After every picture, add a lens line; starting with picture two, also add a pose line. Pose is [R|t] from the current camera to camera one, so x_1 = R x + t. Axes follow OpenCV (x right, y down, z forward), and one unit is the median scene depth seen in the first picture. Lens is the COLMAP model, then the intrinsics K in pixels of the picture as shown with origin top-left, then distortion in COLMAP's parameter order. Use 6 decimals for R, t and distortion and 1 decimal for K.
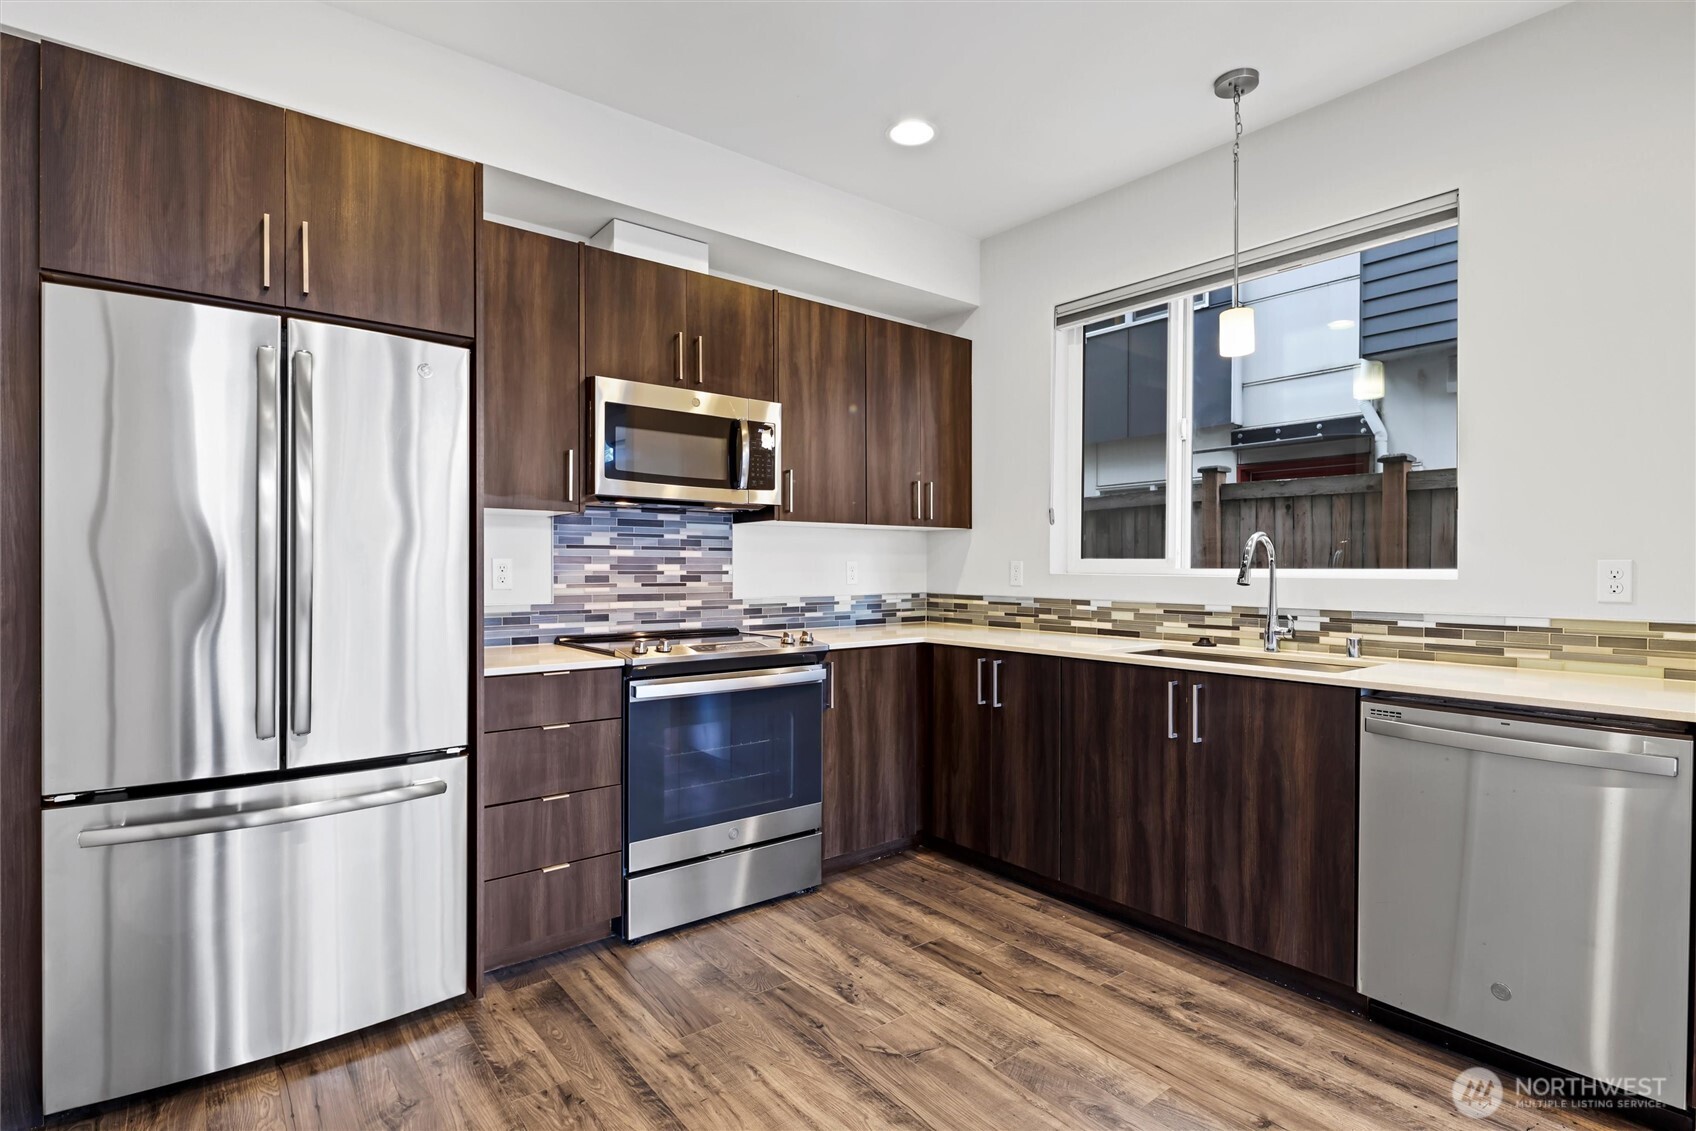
lens RADIAL K [[832.2, 0, 848.0], [0, 832.2, 565.5], [0, 0, 1]] dist [0.001424, -0.001248]
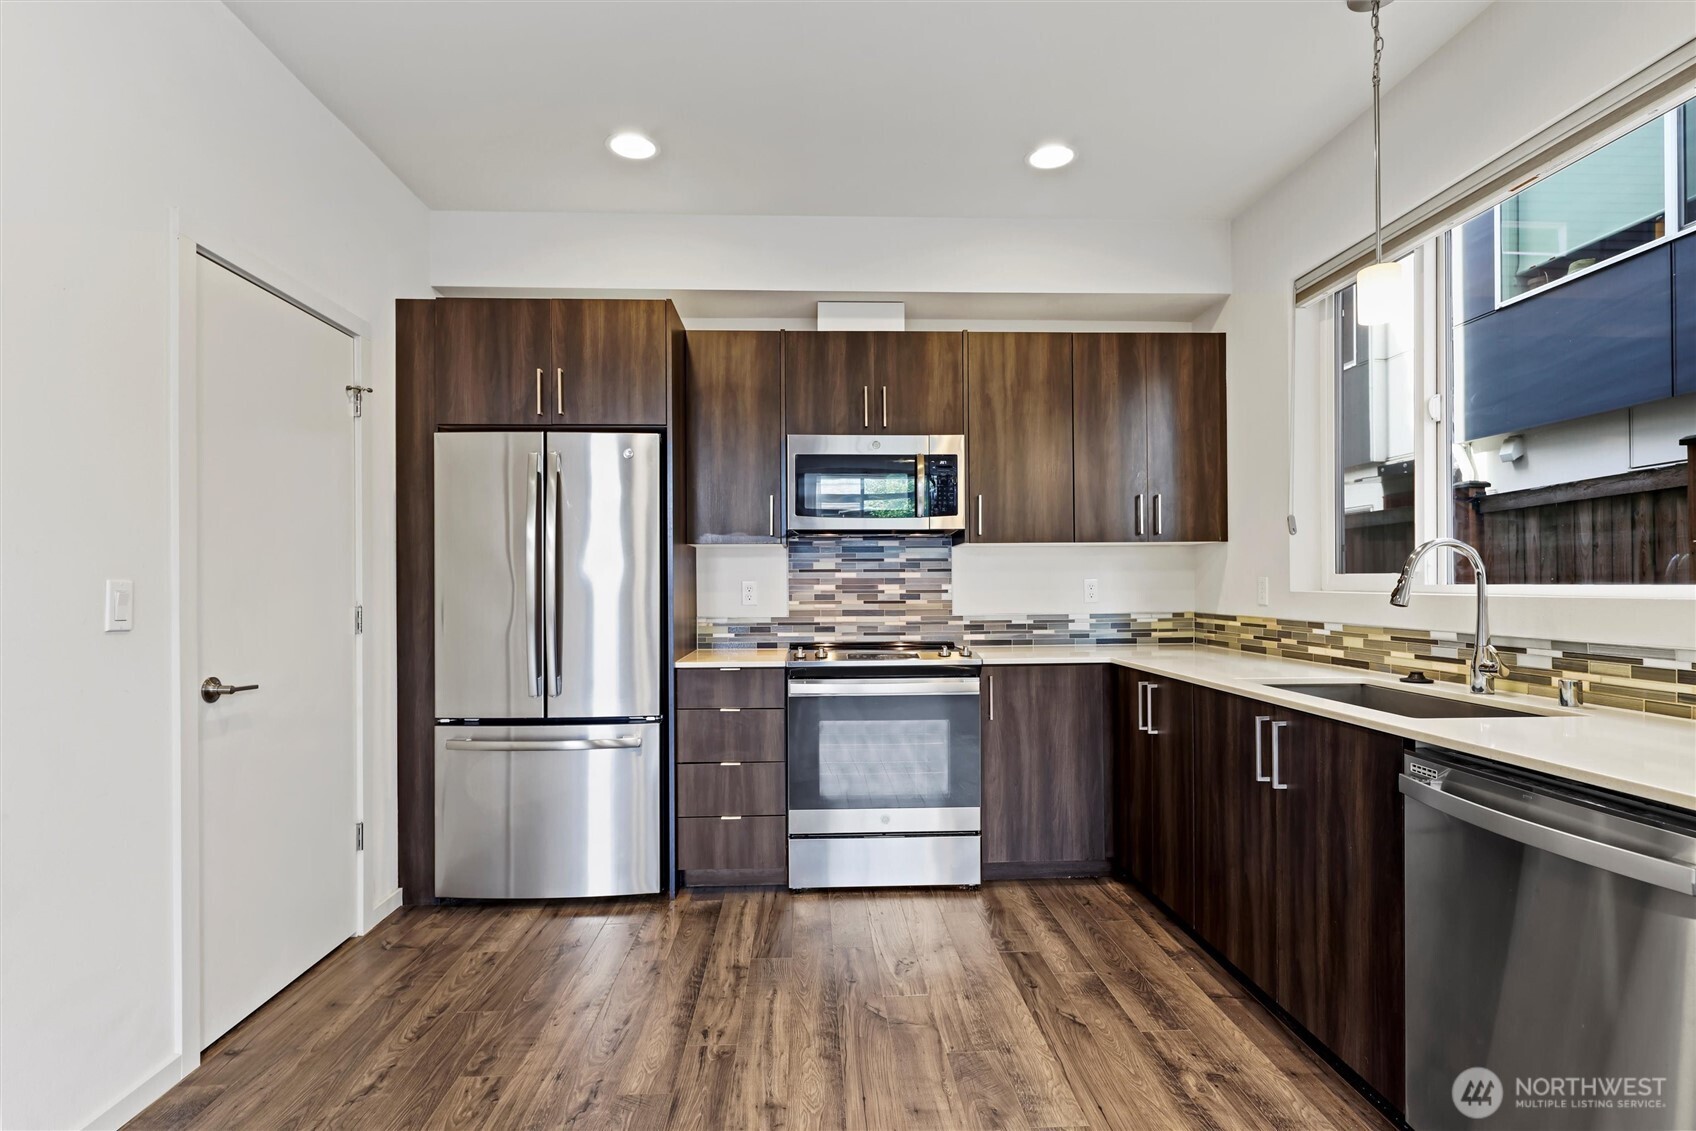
lens RADIAL K [[839.3, 0, 840.5], [0, 839.3, 575.9], [0, 0, 1]] dist [0.000826, -0.000320]
pose [[0.807885, -0.013739, -0.589180, 0.460288], [0.009159, 0.999900, -0.010758, -0.001407], [0.589269, 0.003294, 0.807930, 0.027051]]
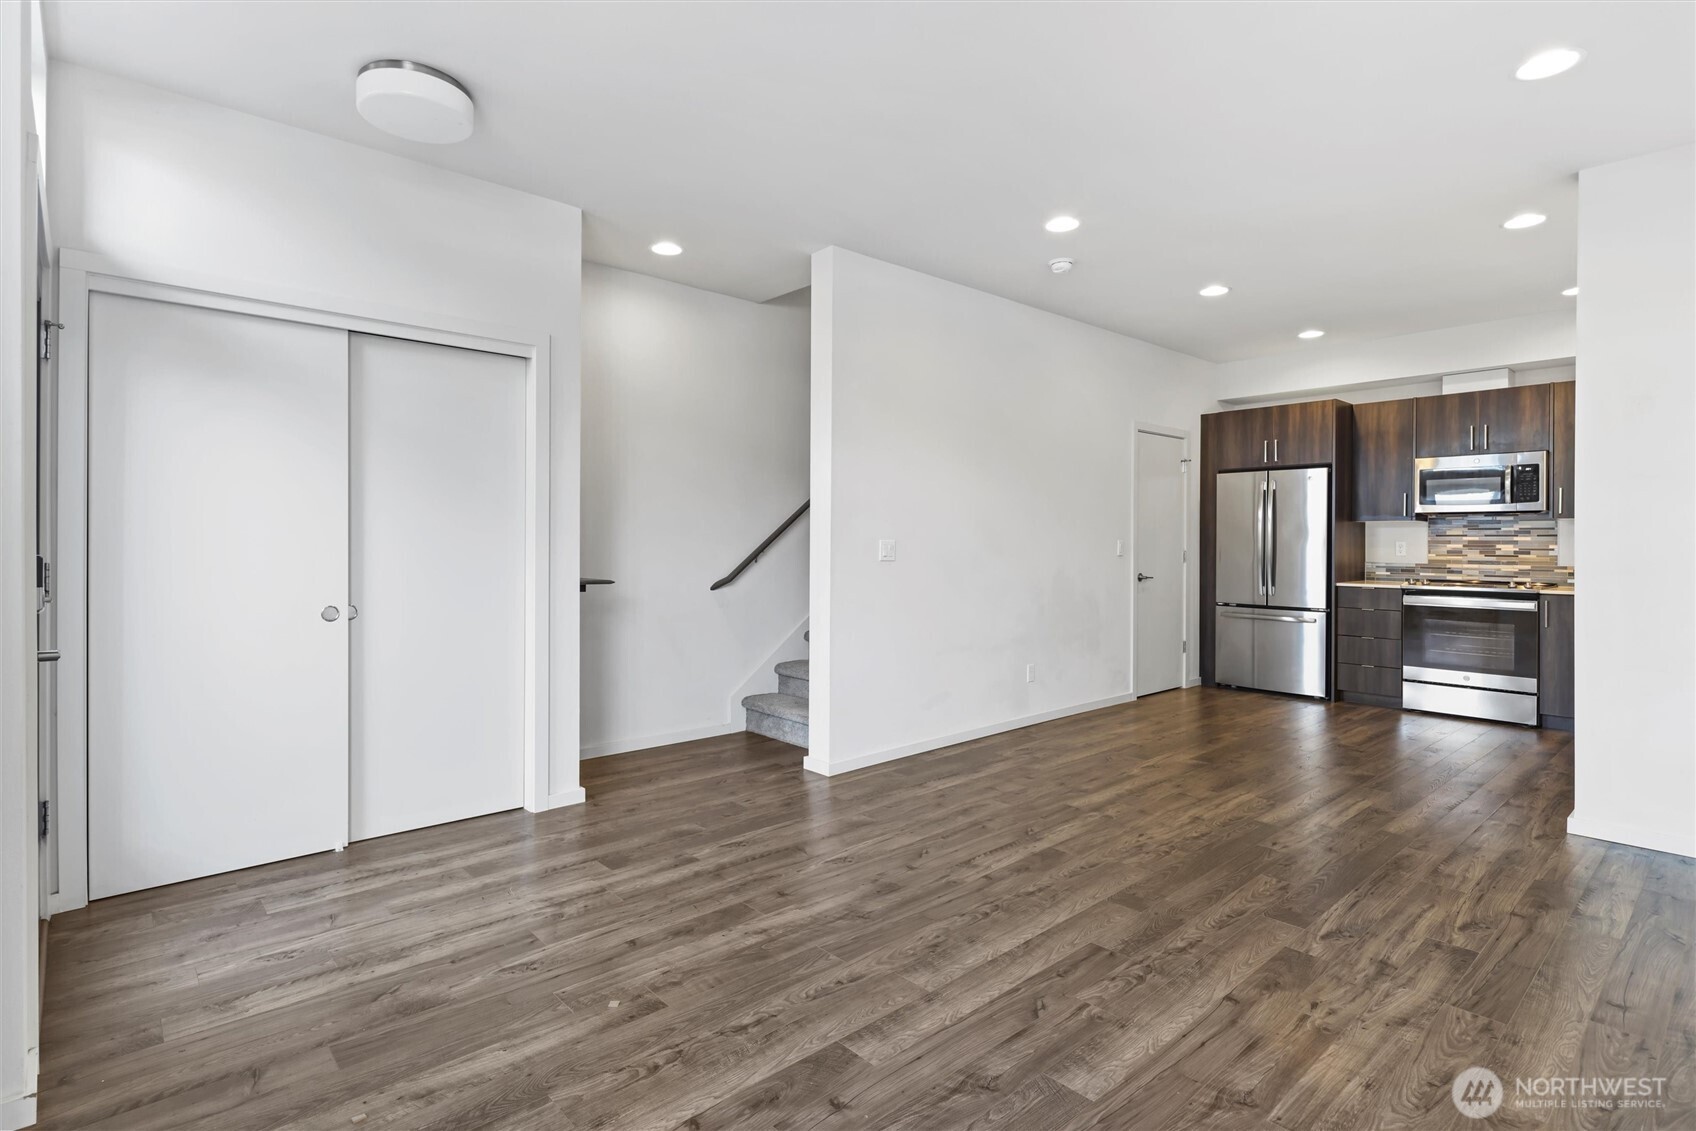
lens RADIAL K [[822.1, 0, 841.8], [0, 822.1, 549.2], [0, 0, 1]] dist [-0.000523, -0.000686]
pose [[0.045294, 0.007522, -0.998945, 1.651656], [-0.001591, 0.999971, 0.007457, -0.002782], [0.998972, 0.001252, 0.045304, -0.560257]]
